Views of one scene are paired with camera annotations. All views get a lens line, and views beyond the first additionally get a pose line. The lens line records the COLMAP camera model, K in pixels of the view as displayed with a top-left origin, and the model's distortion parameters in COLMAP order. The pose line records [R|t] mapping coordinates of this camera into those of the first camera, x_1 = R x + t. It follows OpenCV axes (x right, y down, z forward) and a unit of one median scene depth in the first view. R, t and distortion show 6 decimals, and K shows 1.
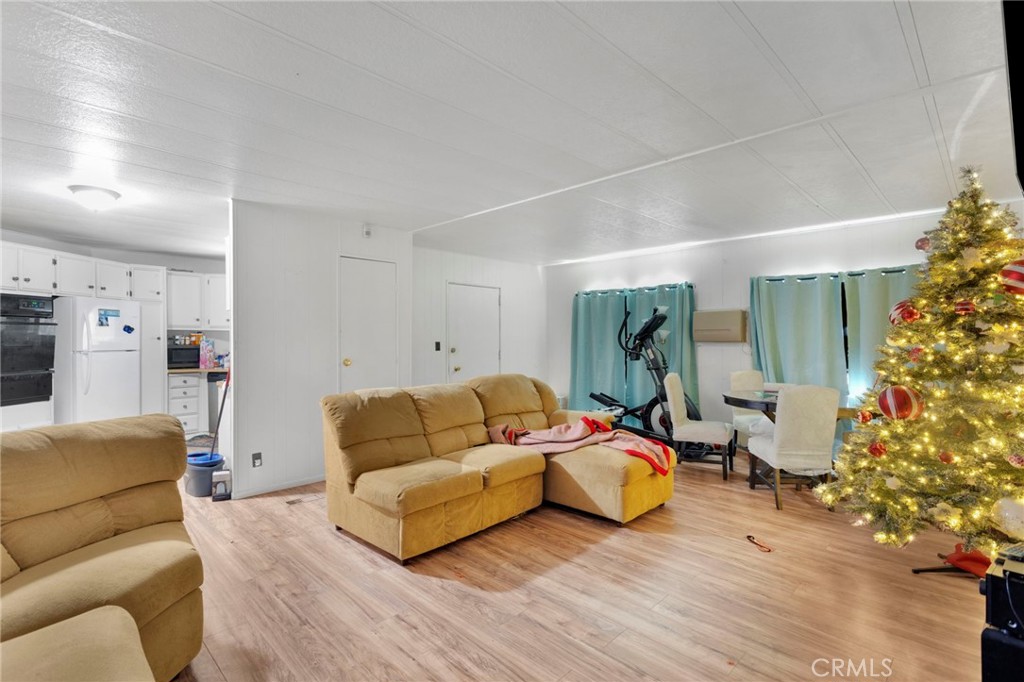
lens RADIAL K [[489.0, 0, 516.7], [0, 489.0, 328.1], [0, 0, 1]] dist [0.021592, -0.000305]
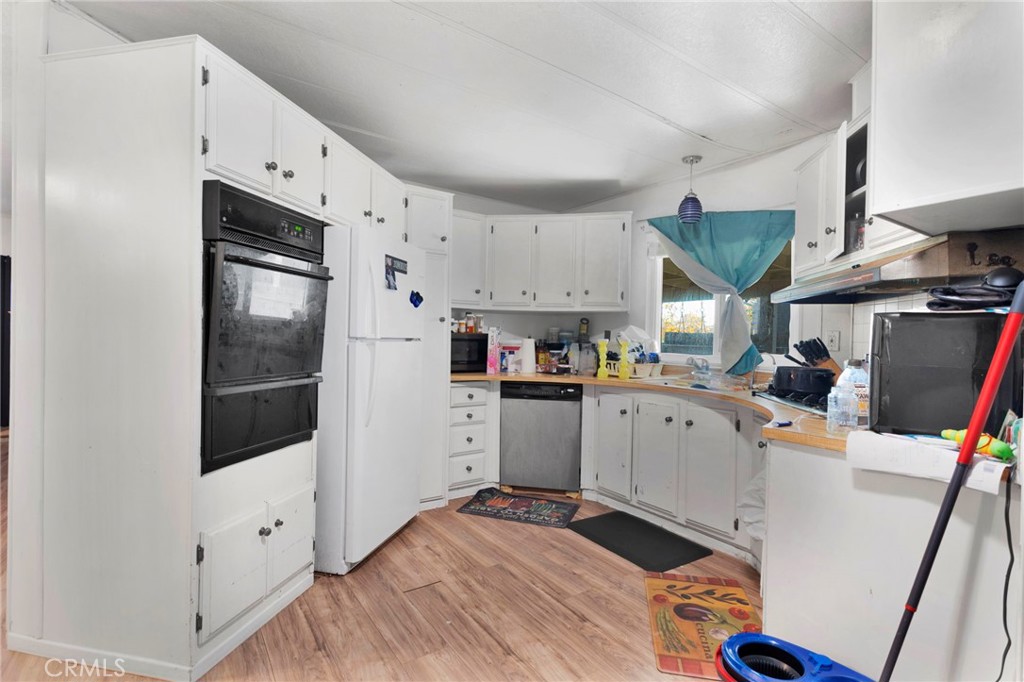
lens RADIAL K [[489.0, 0, 516.7], [0, 489.0, 328.1], [0, 0, 1]] dist [0.021592, -0.000305]
pose [[0.983154, 0.020807, -0.181592, -0.505552], [-0.020258, 0.999783, 0.004877, 0.024585], [0.181654, -0.001116, 0.983362, 0.438470]]
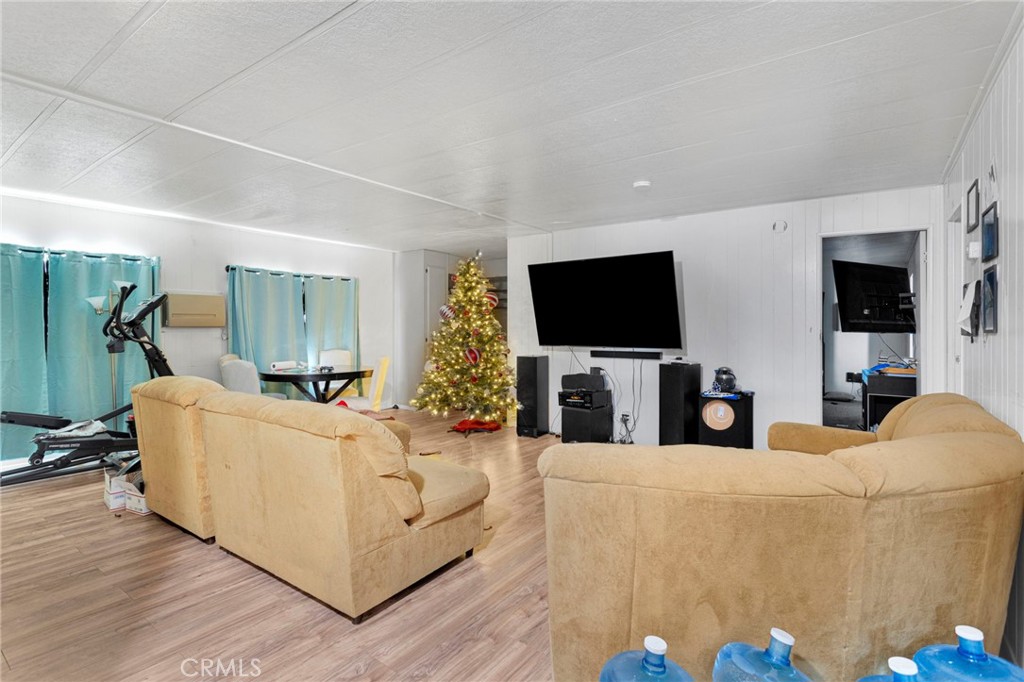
lens RADIAL K [[489.0, 0, 516.7], [0, 489.0, 328.1], [0, 0, 1]] dist [0.021592, -0.000305]
pose [[-0.146316, -0.002493, 0.989235, -4.708003], [-0.016170, 0.999869, 0.000128, 0.138962], [-0.989106, -0.015977, -0.146337, 4.164323]]
